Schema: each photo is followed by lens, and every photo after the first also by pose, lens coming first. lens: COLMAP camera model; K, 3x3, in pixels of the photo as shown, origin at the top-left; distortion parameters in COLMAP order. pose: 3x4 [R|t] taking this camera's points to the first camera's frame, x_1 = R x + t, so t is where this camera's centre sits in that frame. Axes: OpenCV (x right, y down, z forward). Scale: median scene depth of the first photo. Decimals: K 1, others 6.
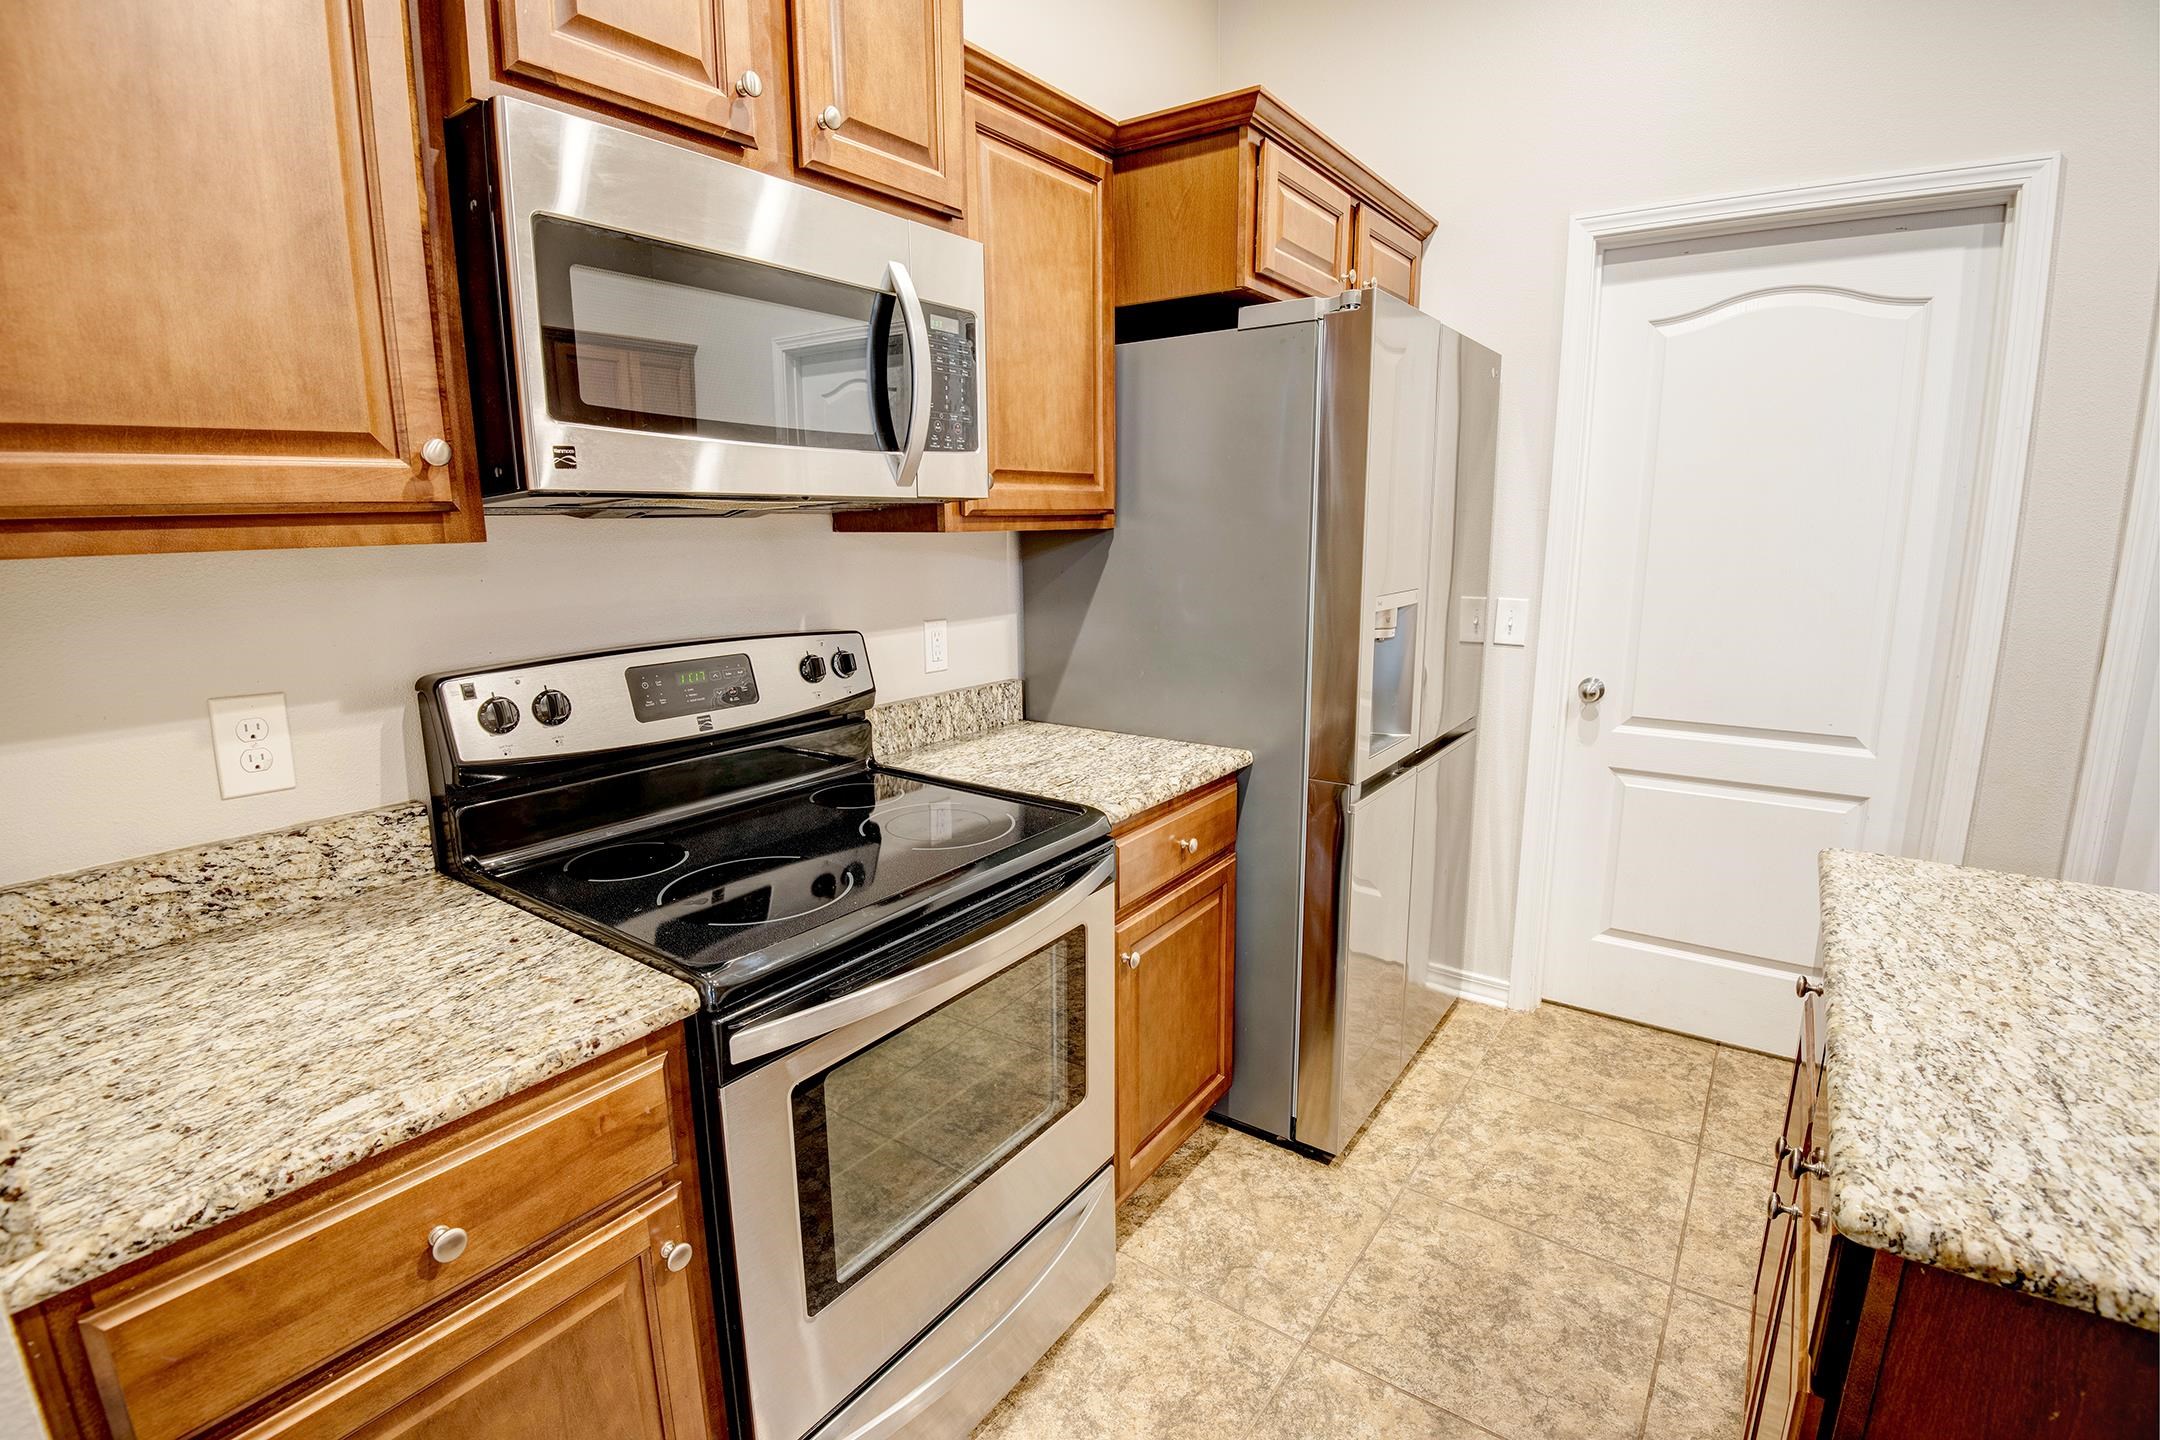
lens RADIAL K [[1005.1, 0, 1085.4], [0, 1005.1, 718.8], [0, 0, 1]] dist [-0.030033, -0.007647]
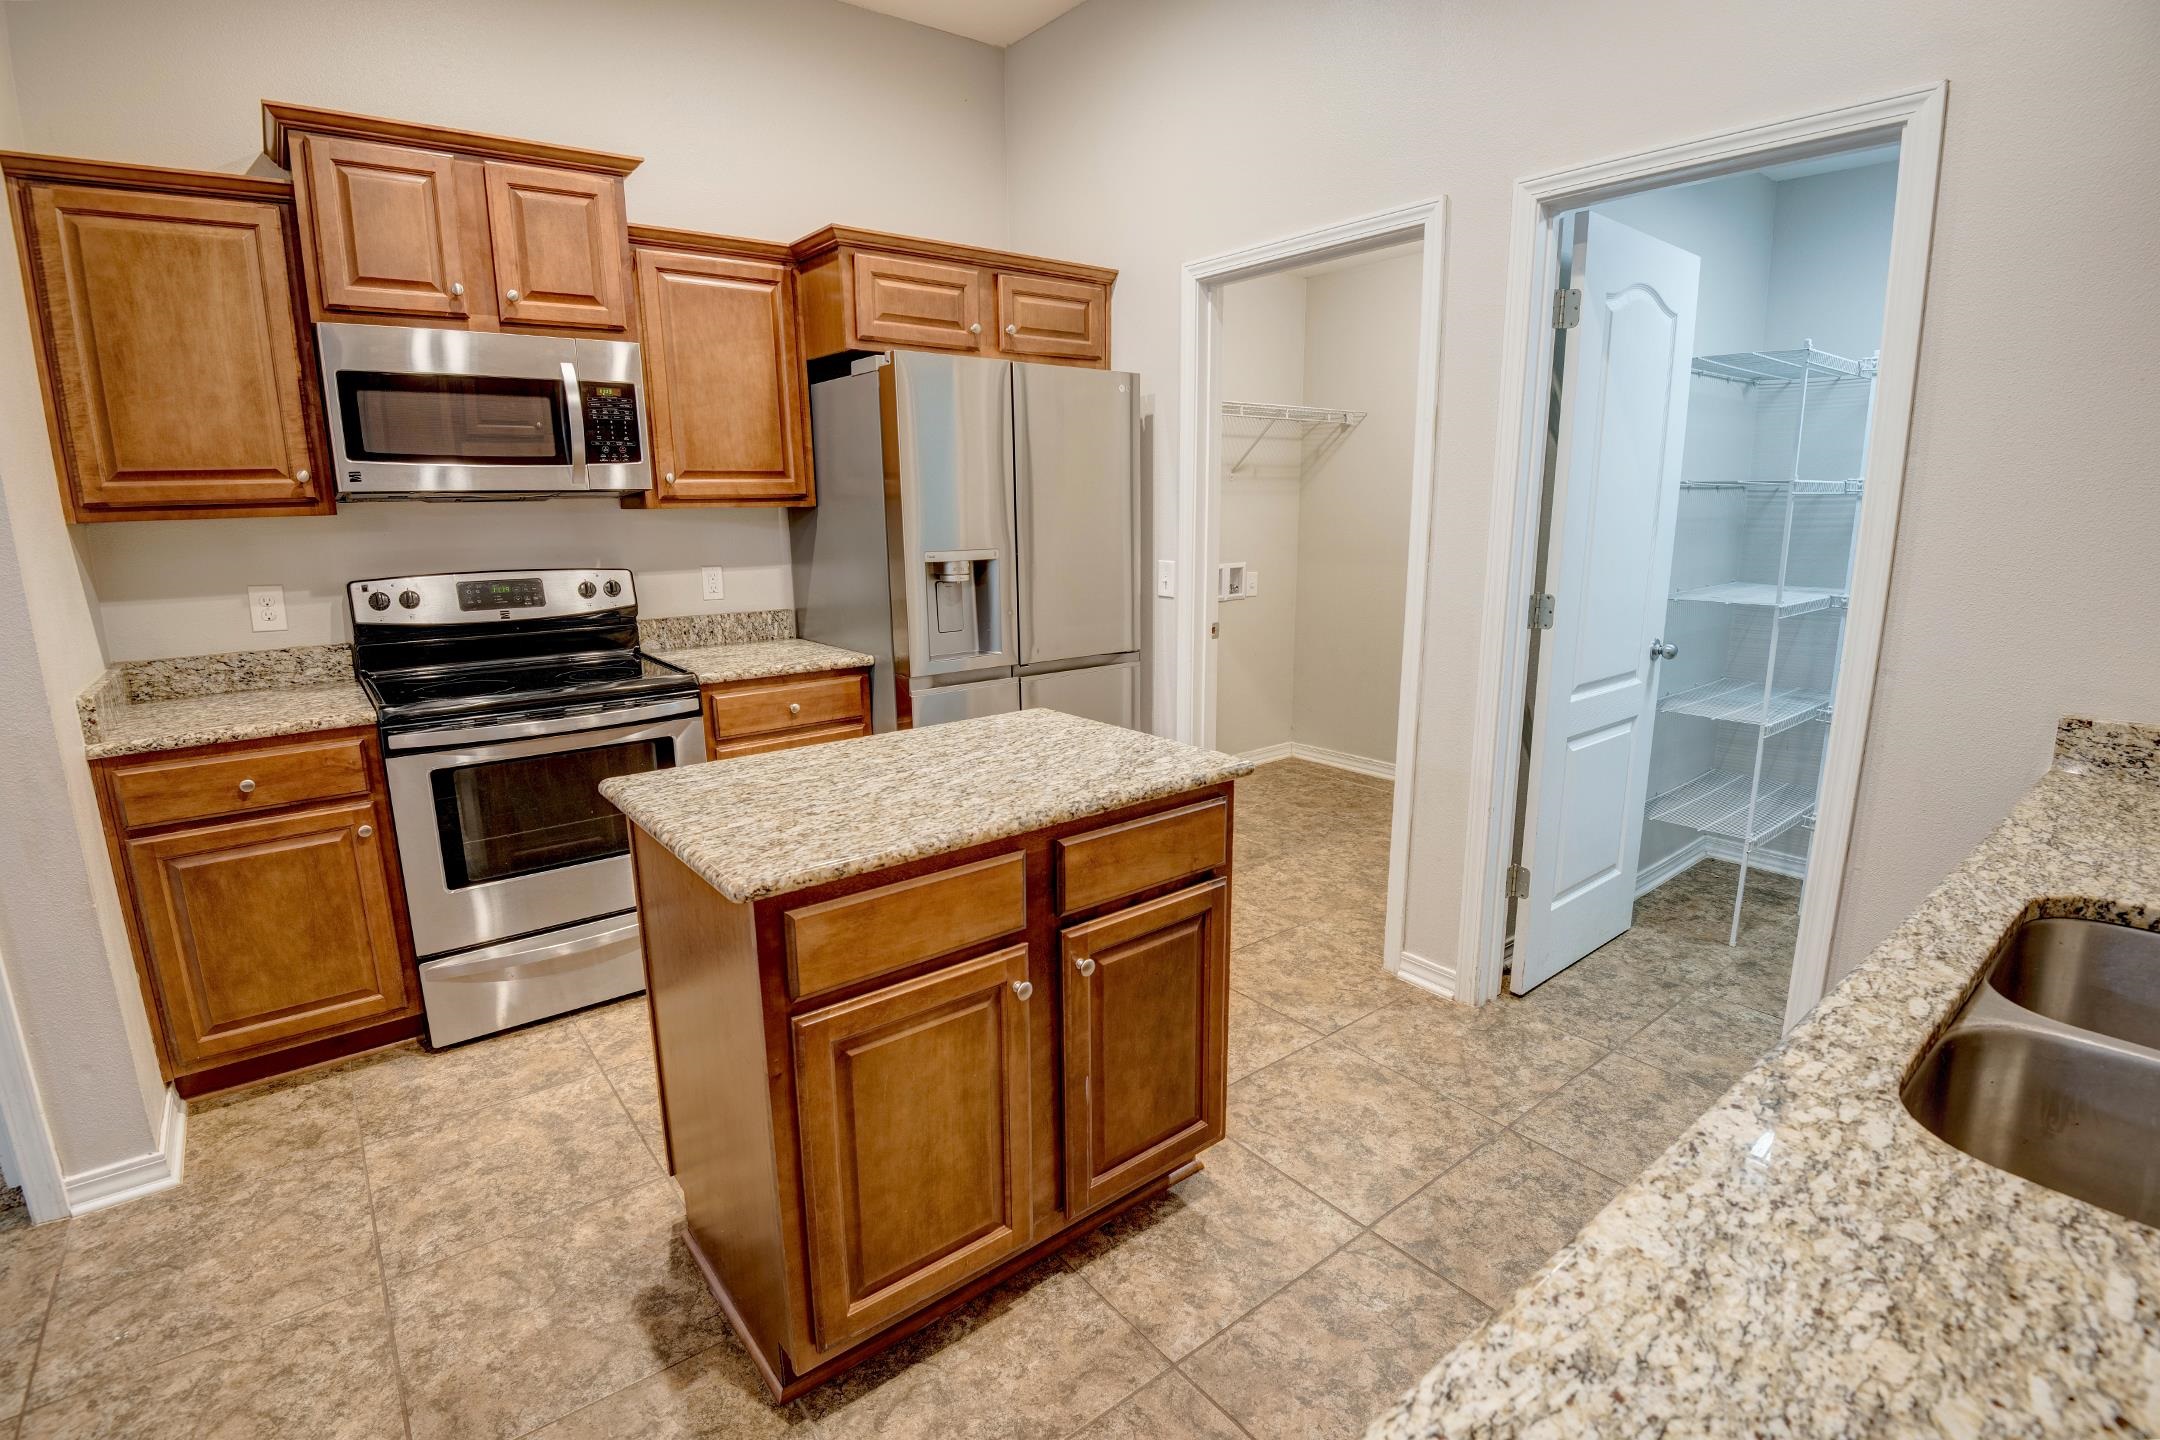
lens RADIAL K [[1005.1, 0, 1058.7], [0, 1005.1, 713.5], [0, 0, 1]] dist [-0.030033, -0.007647]
pose [[0.960180, 0.054440, -0.274025, 0.956024], [-0.050446, 0.998493, 0.021607, 0.081690], [0.274789, -0.006924, 0.961480, -0.408357]]
